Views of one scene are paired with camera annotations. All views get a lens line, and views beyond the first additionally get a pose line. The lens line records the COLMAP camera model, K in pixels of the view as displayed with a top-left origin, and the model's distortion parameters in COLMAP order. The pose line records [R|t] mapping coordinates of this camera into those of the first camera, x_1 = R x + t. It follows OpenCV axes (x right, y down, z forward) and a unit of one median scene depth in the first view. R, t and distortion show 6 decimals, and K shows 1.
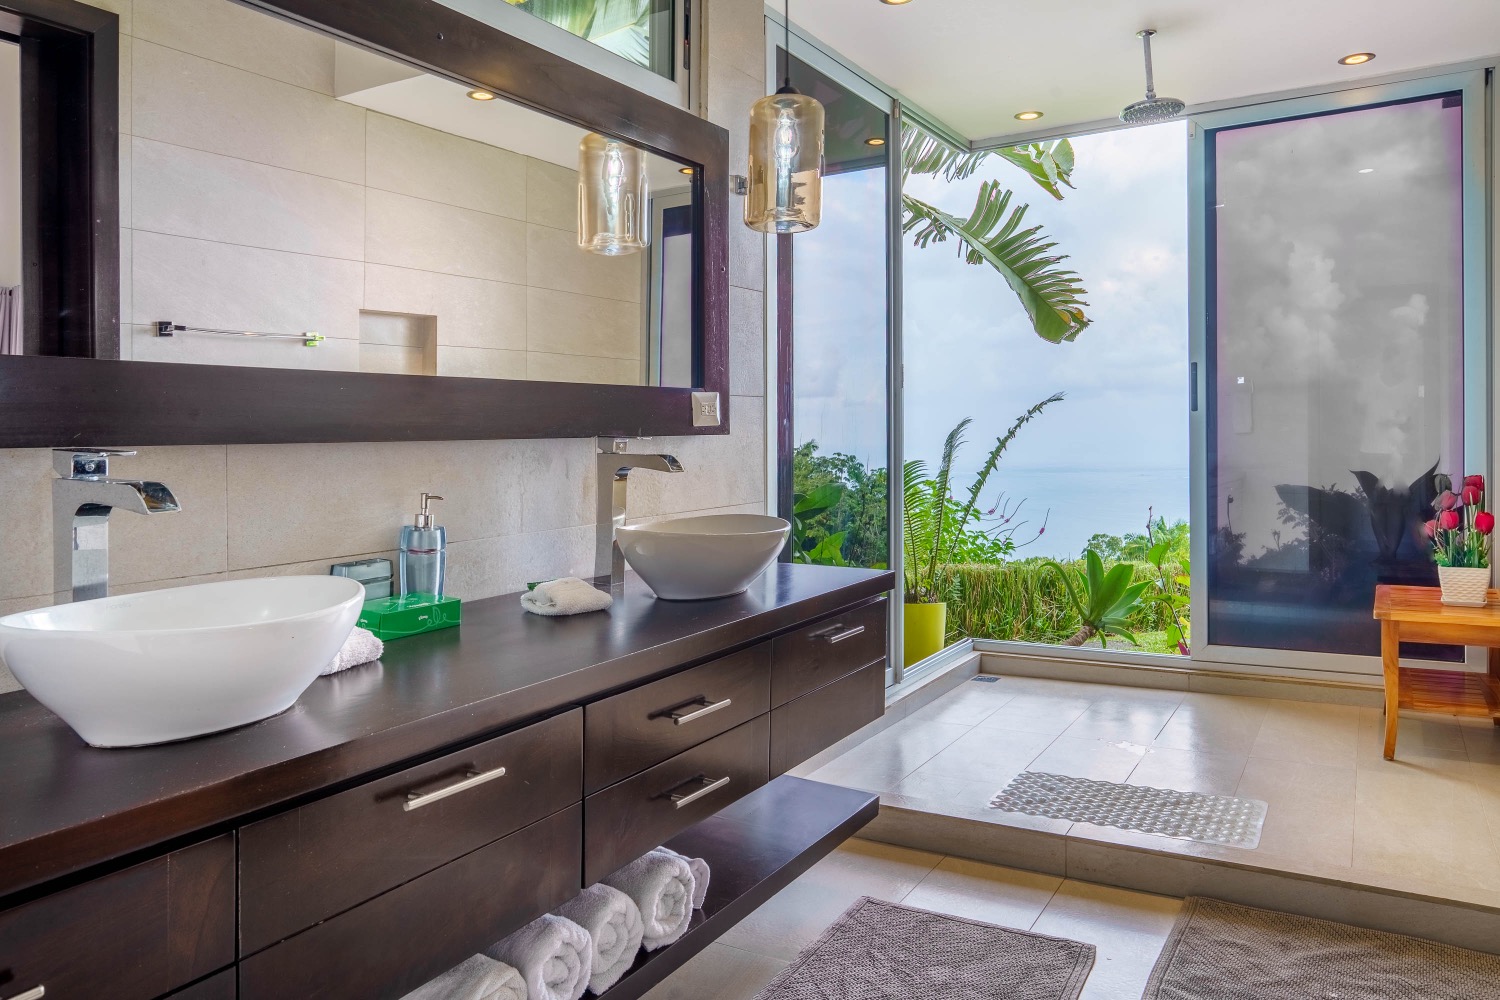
lens RADIAL K [[1065.4, 0, 750.6], [0, 1065.4, 425.4], [0, 0, 1]] dist [-0.031828, -0.002774]
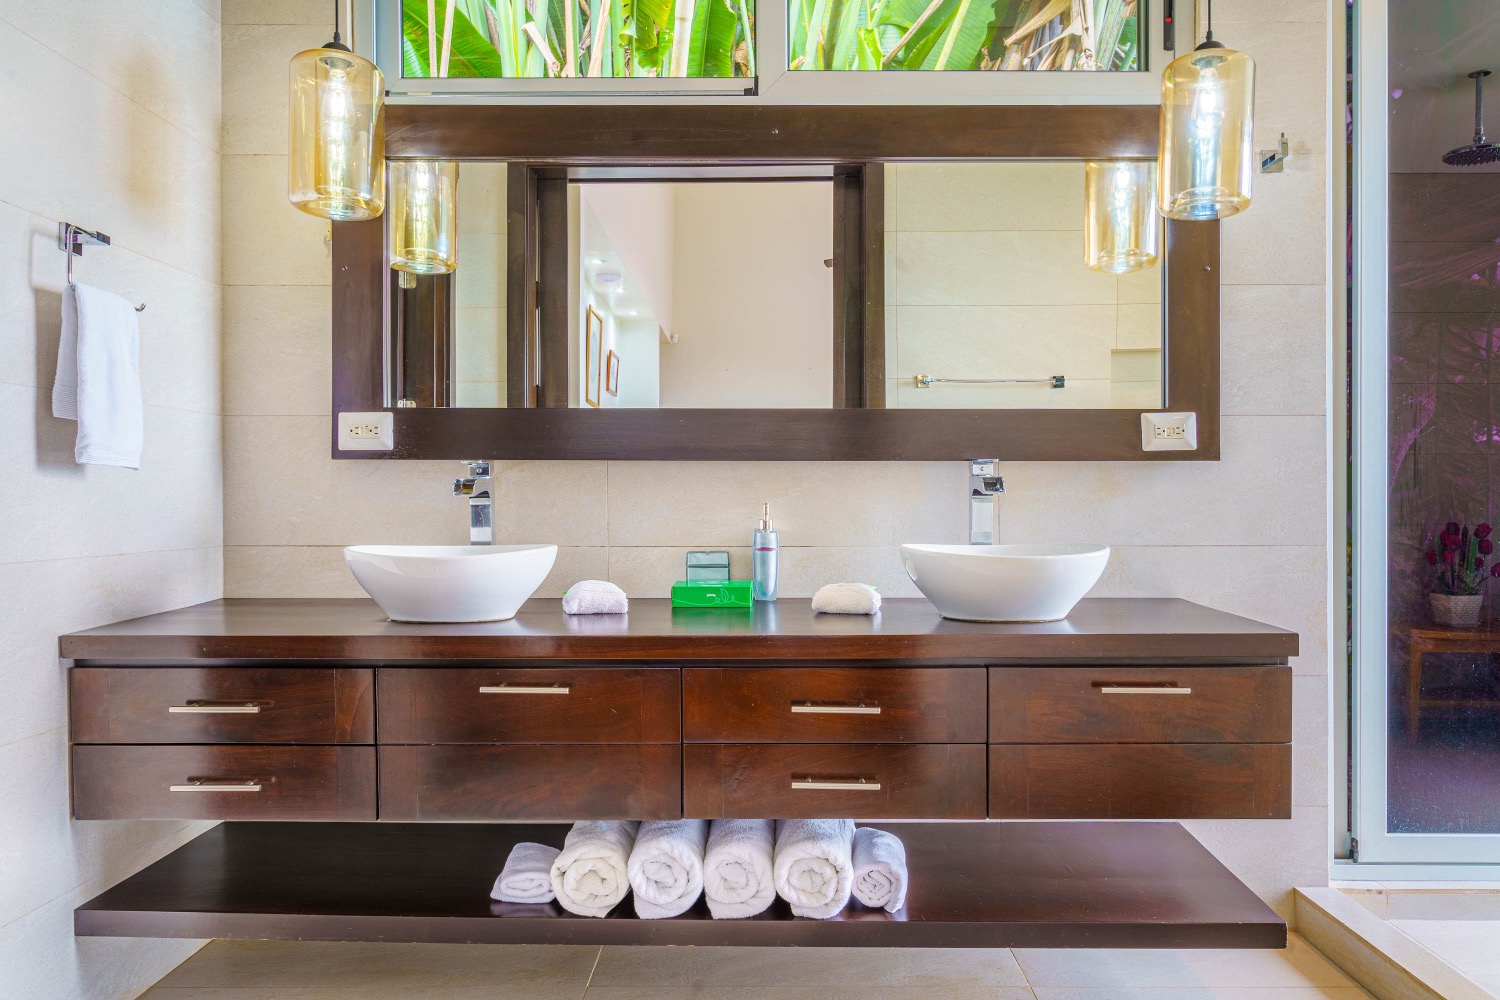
lens RADIAL K [[1044.3, 0, 751.8], [0, 1044.3, 481.1], [0, 0, 1]] dist [-0.001490, -0.000399]
pose [[0.503763, 0.010222, -0.863782, 0.545546], [-0.004017, 0.999947, 0.009490, 0.019635], [0.863833, -0.001311, 0.503777, 0.268103]]
